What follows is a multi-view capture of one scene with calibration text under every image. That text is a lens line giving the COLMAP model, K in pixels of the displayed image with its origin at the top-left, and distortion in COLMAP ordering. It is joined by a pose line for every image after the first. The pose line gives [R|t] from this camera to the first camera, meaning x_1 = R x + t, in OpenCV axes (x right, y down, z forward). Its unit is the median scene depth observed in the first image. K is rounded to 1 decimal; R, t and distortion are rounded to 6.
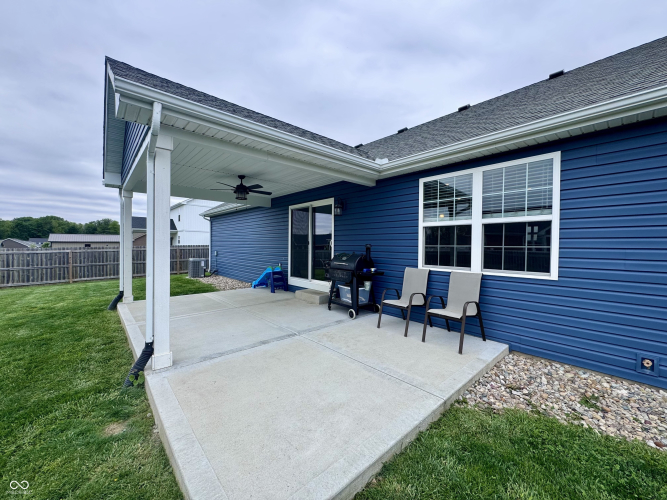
lens RADIAL K [[265.9, 0, 329.7], [0, 265.9, 248.9], [0, 0, 1]] dist [0.002127, 0.000093]
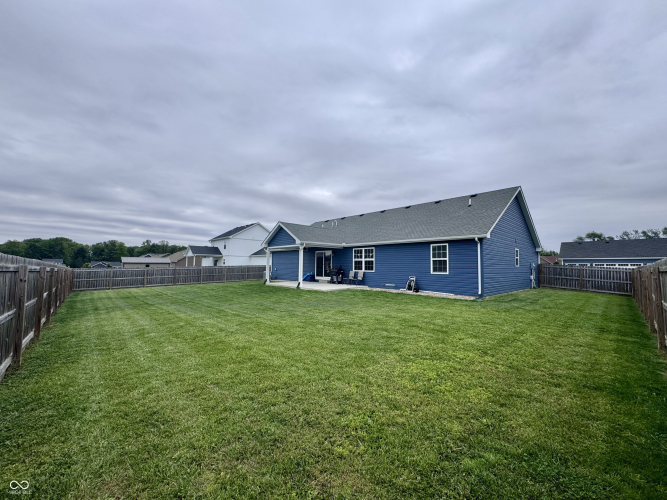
lens RADIAL K [[265.9, 0, 334.9], [0, 265.9, 250.0], [0, 0, 1]] dist [0.002127, 0.000093]
pose [[0.999596, 0.006409, 0.027674, -0.029742], [-0.004257, 0.997013, -0.077121, 0.043770], [-0.028086, 0.076972, 0.996638, -1.913941]]
